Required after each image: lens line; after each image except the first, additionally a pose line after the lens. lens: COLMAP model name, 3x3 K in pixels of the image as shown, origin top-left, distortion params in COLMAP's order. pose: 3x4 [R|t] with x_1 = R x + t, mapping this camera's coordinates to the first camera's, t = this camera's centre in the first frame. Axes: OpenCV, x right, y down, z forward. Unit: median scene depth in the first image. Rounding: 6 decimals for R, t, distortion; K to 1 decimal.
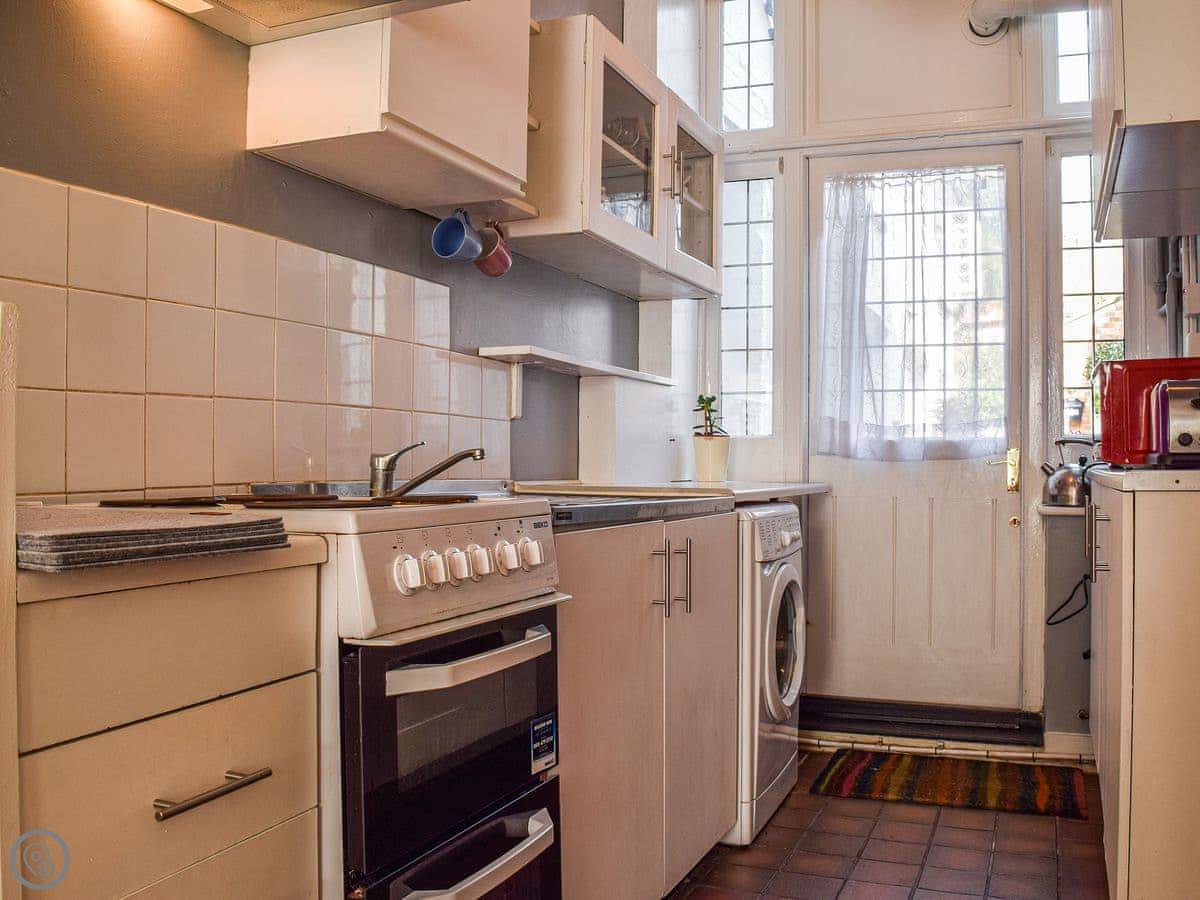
lens RADIAL K [[1154.3, 0, 600.0], [0, 1154.3, 450.0], [0, 0, 1]] dist [-0.087650, -0.007409]
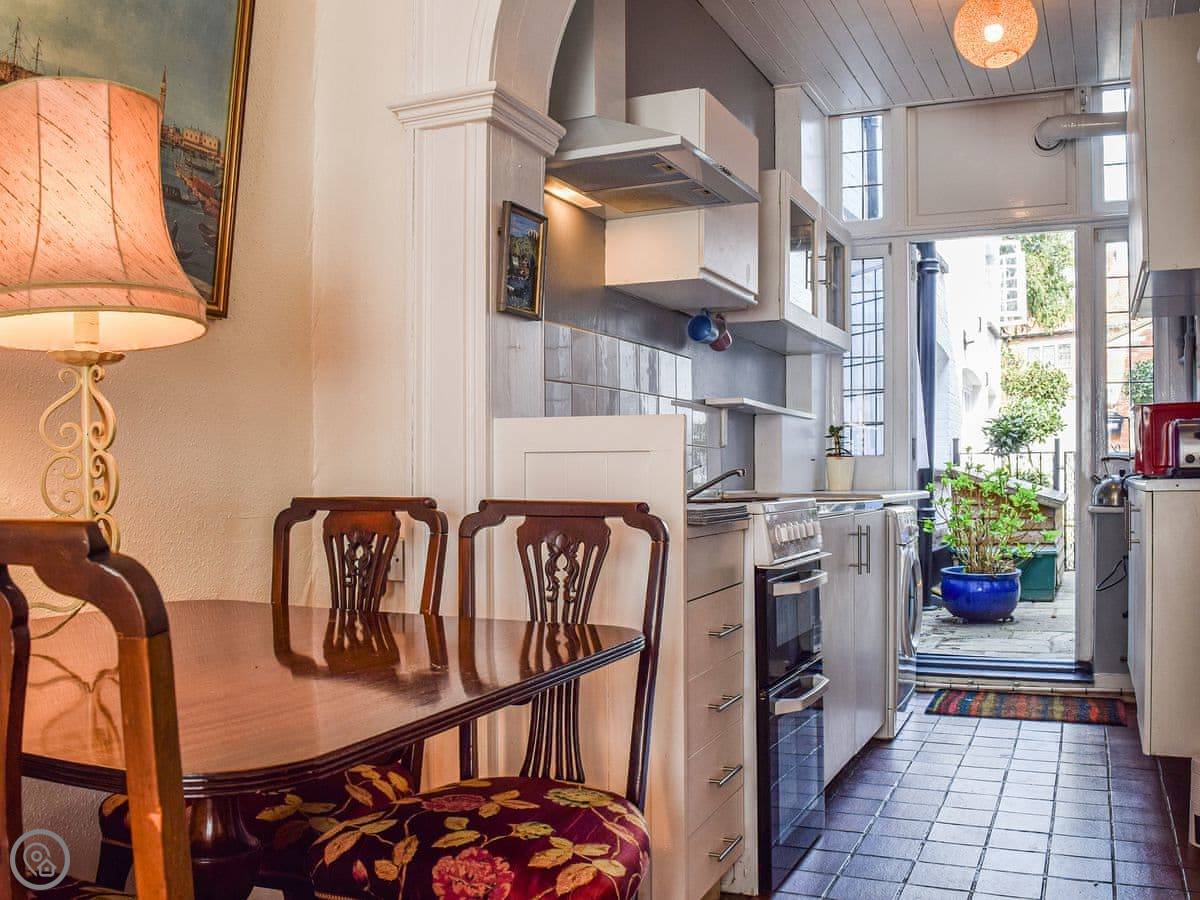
lens RADIAL K [[1142.1, 0, 600.1], [0, 1142.1, 490.5], [0, 0, 1]] dist [-0.096926, 0.014855]
pose [[0.999363, -0.009423, -0.034418, -0.158536], [0.010207, 0.999691, 0.022673, -0.006102], [0.034194, -0.023010, 0.999150, -0.371558]]
